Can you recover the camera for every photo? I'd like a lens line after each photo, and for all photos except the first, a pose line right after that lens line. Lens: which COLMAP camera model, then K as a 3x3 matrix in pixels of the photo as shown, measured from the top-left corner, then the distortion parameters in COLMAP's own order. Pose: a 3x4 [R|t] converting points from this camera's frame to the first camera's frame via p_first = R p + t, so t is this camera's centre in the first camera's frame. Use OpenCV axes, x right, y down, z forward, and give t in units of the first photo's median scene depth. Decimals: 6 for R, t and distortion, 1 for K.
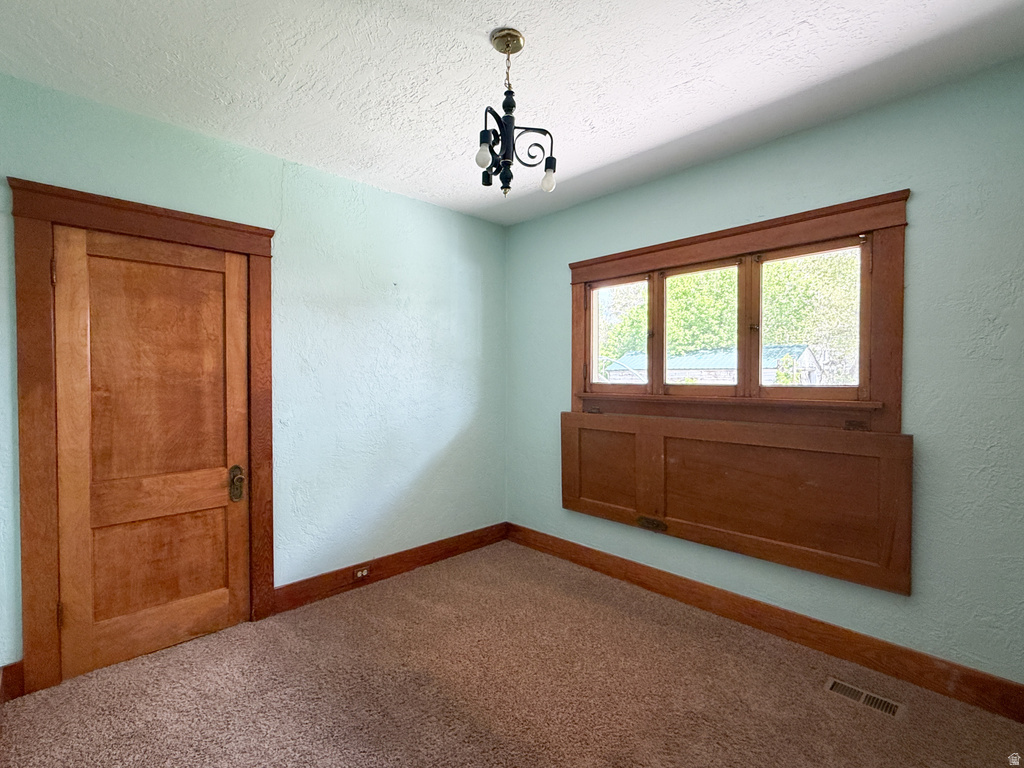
lens RADIAL K [[473.9, 0, 512.3], [0, 473.9, 386.5], [0, 0, 1]] dist [-0.002128, 0.000375]
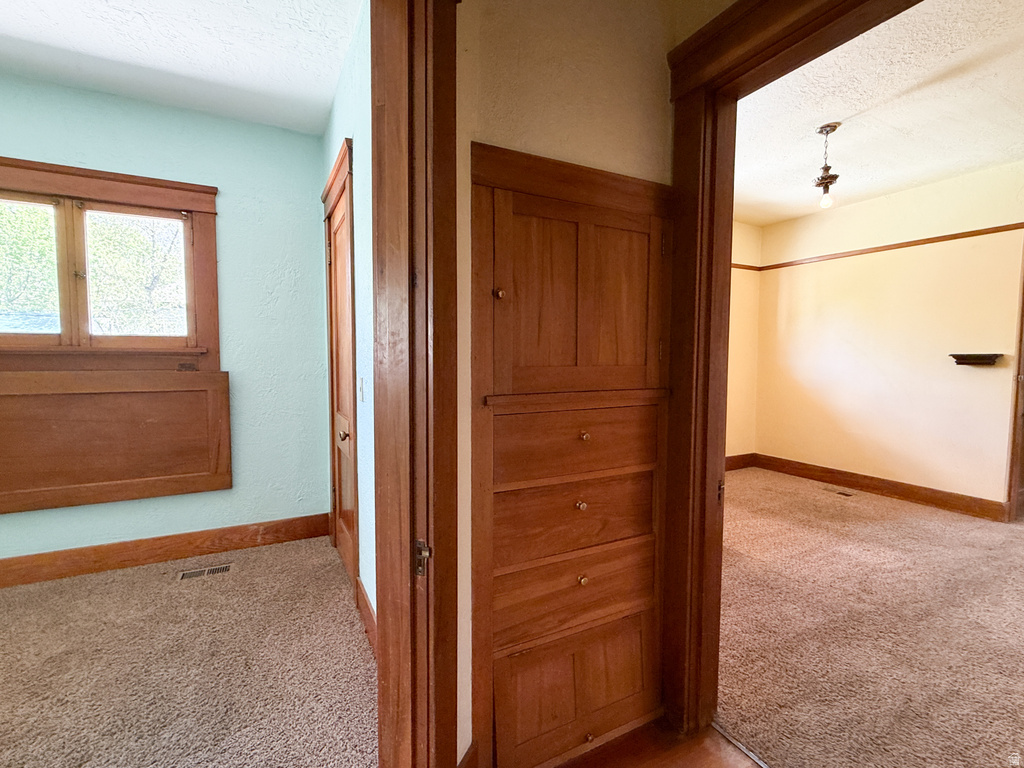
lens RADIAL K [[473.9, 0, 512.3], [0, 473.9, 386.5], [0, 0, 1]] dist [-0.002128, 0.000375]
pose [[0.279484, -0.057682, 0.958416, -0.205951], [0.015672, 0.998335, 0.055515, 0.070455], [-0.960022, -0.000495, 0.279923, -0.149307]]
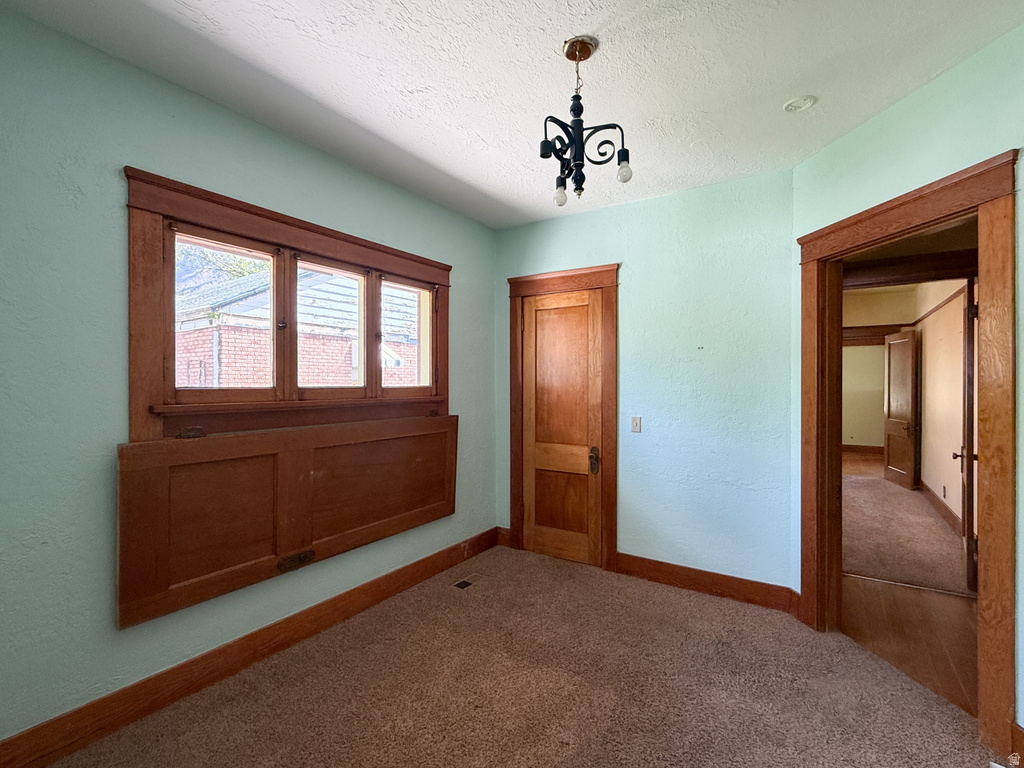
lens RADIAL K [[473.9, 0, 512.3], [0, 473.9, 386.5], [0, 0, 1]] dist [-0.002128, 0.000375]
pose [[-0.211210, -0.008716, 0.977402, -0.697815], [0.019693, 0.999719, 0.013170, -0.013399], [-0.977242, 0.022030, -0.210979, 0.978831]]
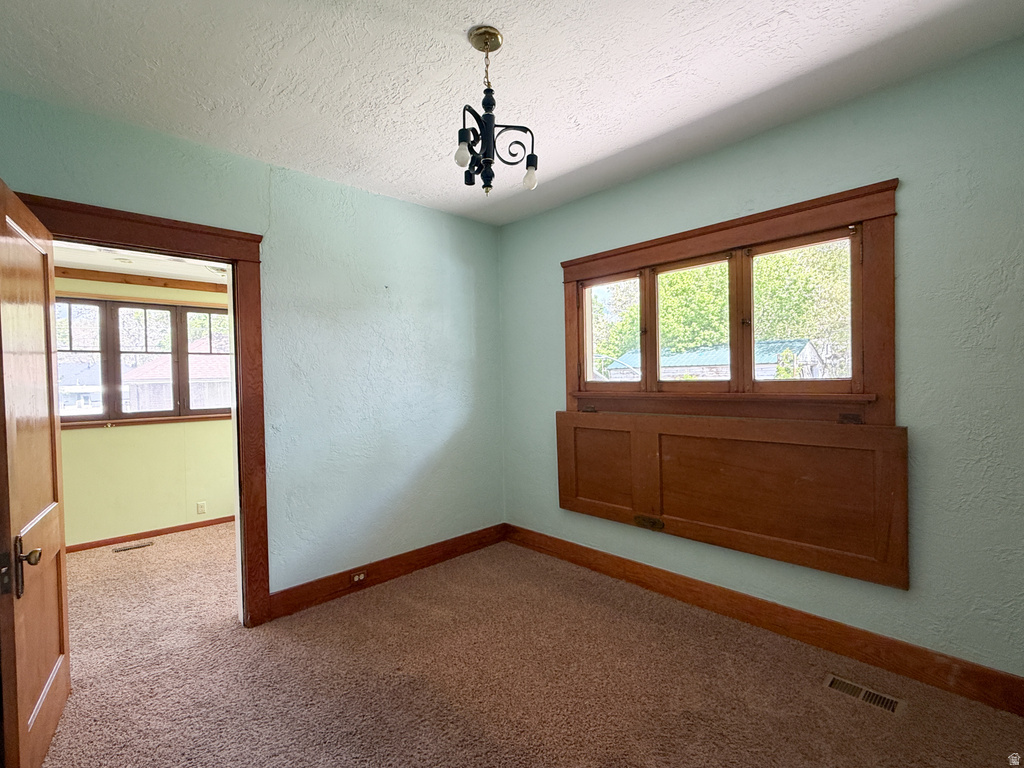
lens RADIAL K [[473.9, 0, 512.3], [0, 473.9, 386.5], [0, 0, 1]] dist [-0.002128, 0.000375]
pose [[0.999748, -0.021554, -0.006322, 0.025930], [0.021542, 0.999766, -0.001932, 0.001824], [0.006362, 0.001796, 0.999978, 0.005865]]
